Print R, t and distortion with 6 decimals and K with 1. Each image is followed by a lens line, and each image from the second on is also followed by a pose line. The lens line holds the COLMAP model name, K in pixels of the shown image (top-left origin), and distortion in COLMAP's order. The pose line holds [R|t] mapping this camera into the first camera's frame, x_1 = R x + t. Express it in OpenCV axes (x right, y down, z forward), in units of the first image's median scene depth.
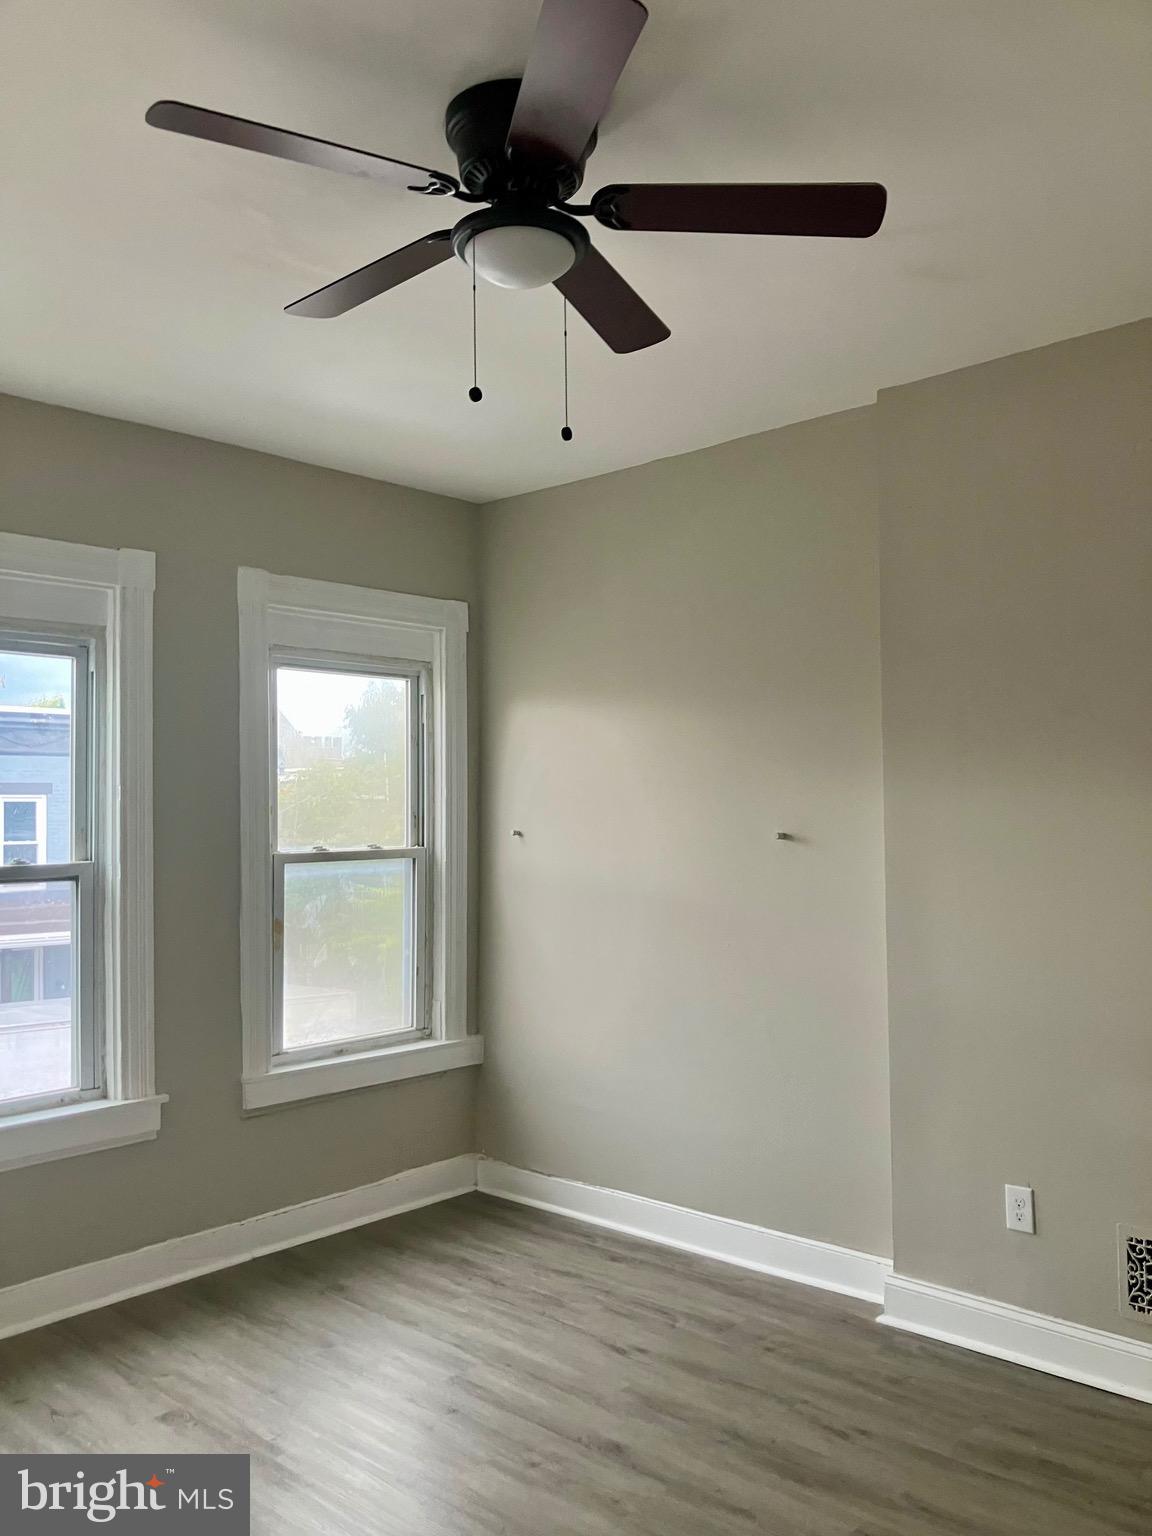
lens RADIAL K [[1276.2, 0, 582.4], [0, 1276.2, 772.4], [0, 0, 1]] dist [0.034342, -0.048010]
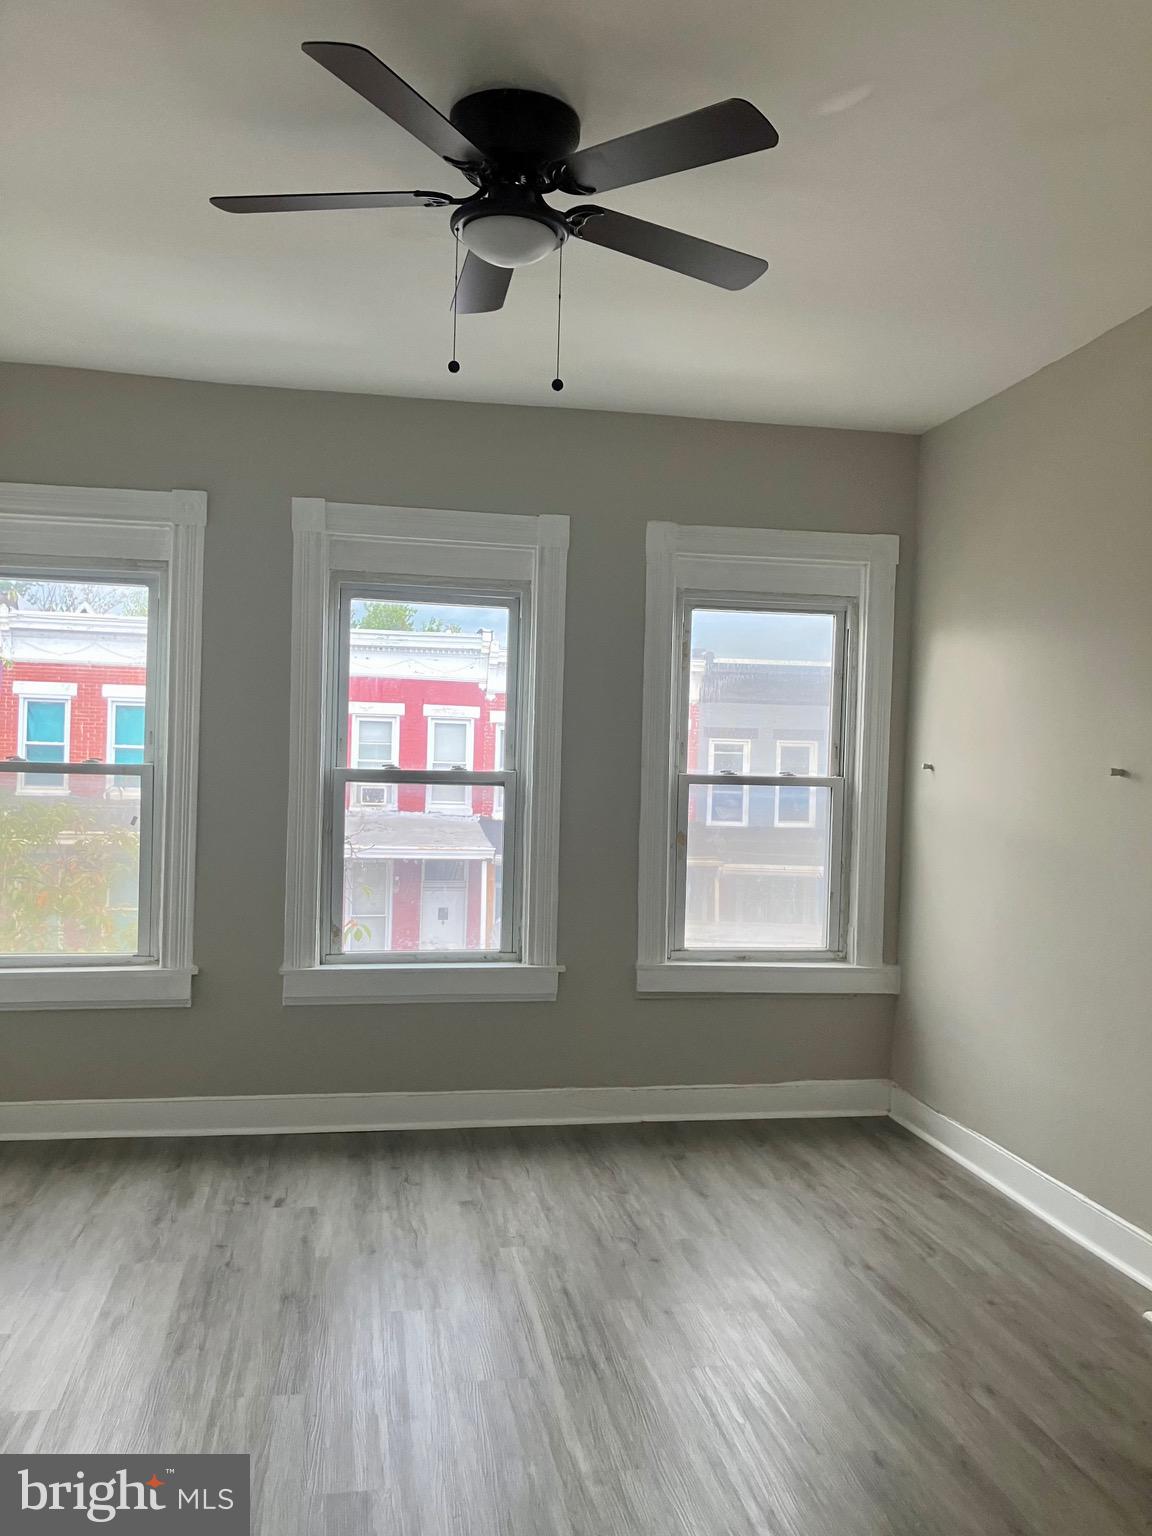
lens RADIAL K [[1276.2, 0, 573.3], [0, 1276.2, 754.4], [0, 0, 1]] dist [0.034342, -0.048010]
pose [[0.792573, 0.027296, -0.609165, 0.372006], [-0.014822, 0.999565, 0.025505, 0.019104], [0.609596, -0.011185, 0.792633, 0.049768]]
